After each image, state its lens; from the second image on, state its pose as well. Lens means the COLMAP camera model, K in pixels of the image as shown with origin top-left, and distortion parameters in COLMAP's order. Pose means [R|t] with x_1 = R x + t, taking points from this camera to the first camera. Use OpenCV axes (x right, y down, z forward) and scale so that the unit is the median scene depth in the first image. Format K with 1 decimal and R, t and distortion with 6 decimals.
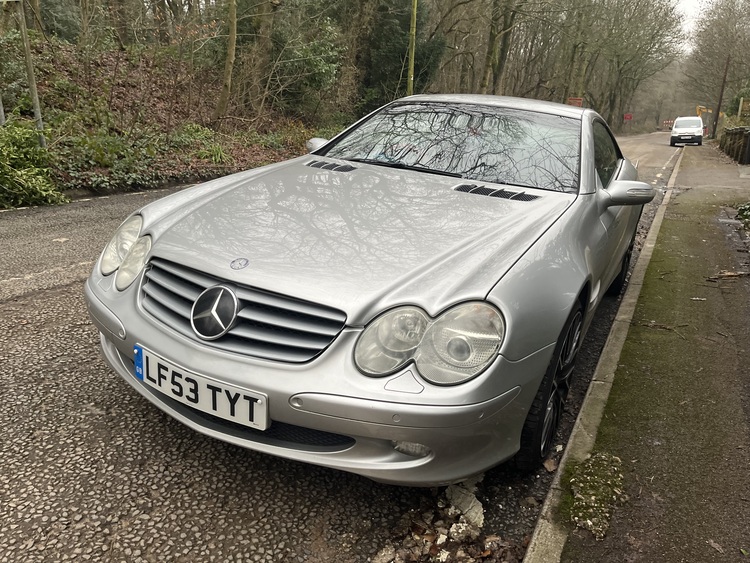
lens RADIAL K [[568.3, 0, 375.0], [0, 568.3, 281.5], [0, 0, 1]] dist [0.020205, 0.000222]
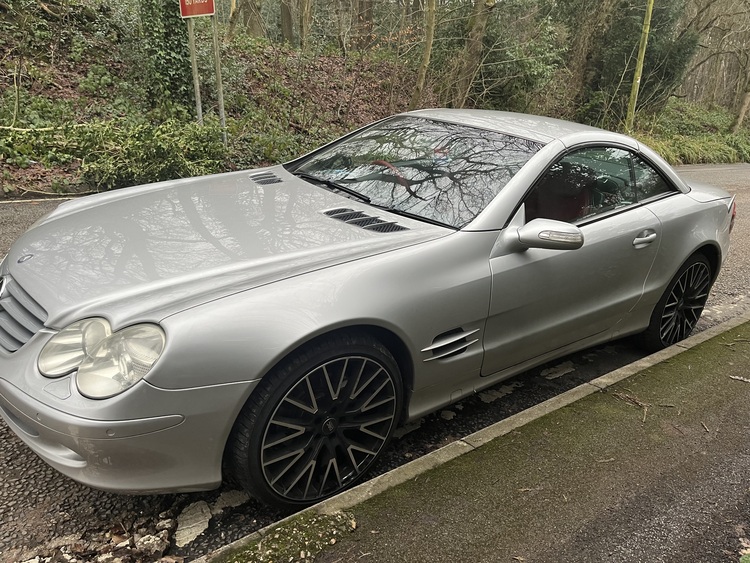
lens RADIAL K [[568.9, 0, 375.0], [0, 568.9, 281.5], [0, 0, 1]] dist [0.081926, -0.122255]
pose [[0.916392, 0.138335, -0.375619, 0.522386], [-0.139325, 0.989939, 0.024672, -0.069358], [0.375253, 0.029724, 0.926446, 0.106614]]
